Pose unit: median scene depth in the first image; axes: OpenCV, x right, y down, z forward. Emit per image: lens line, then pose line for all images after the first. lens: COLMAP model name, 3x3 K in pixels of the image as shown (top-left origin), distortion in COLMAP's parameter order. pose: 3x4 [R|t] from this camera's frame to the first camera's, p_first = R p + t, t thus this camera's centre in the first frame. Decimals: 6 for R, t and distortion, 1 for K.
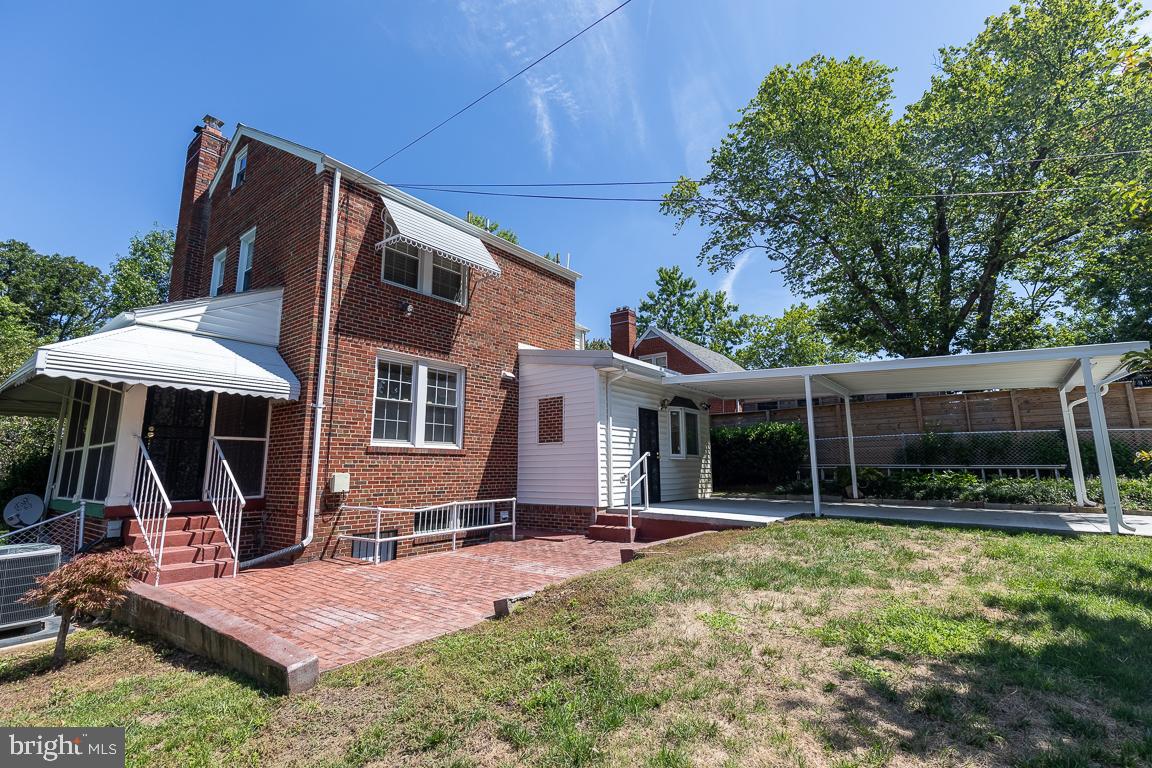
lens RADIAL K [[519.9, 0, 576.0], [0, 519.9, 384.0], [0, 0, 1]] dist [0.014660, -0.000093]
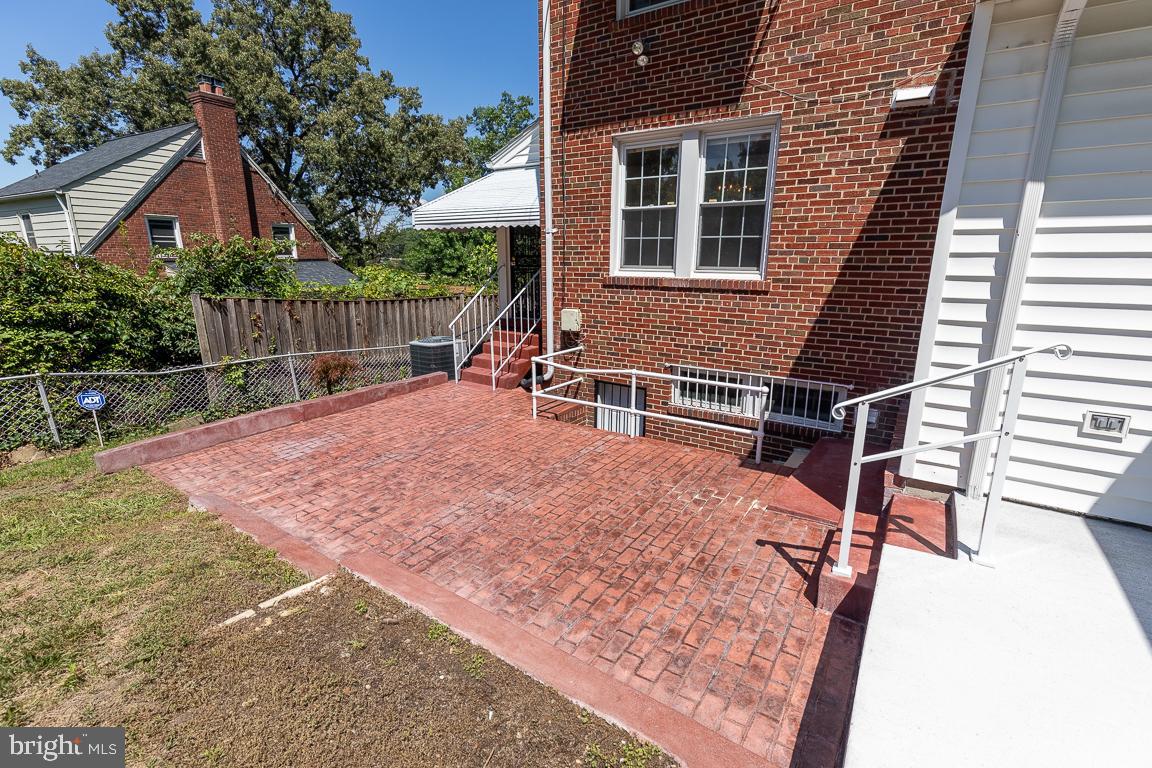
lens RADIAL K [[519.9, 0, 576.0], [0, 519.9, 384.0], [0, 0, 1]] dist [0.014660, -0.000093]
pose [[0.084073, 0.245041, -0.965861, 0.359469], [0.160502, 0.953306, 0.255826, 0.060727], [0.983448, -0.176531, 0.040818, 0.826276]]
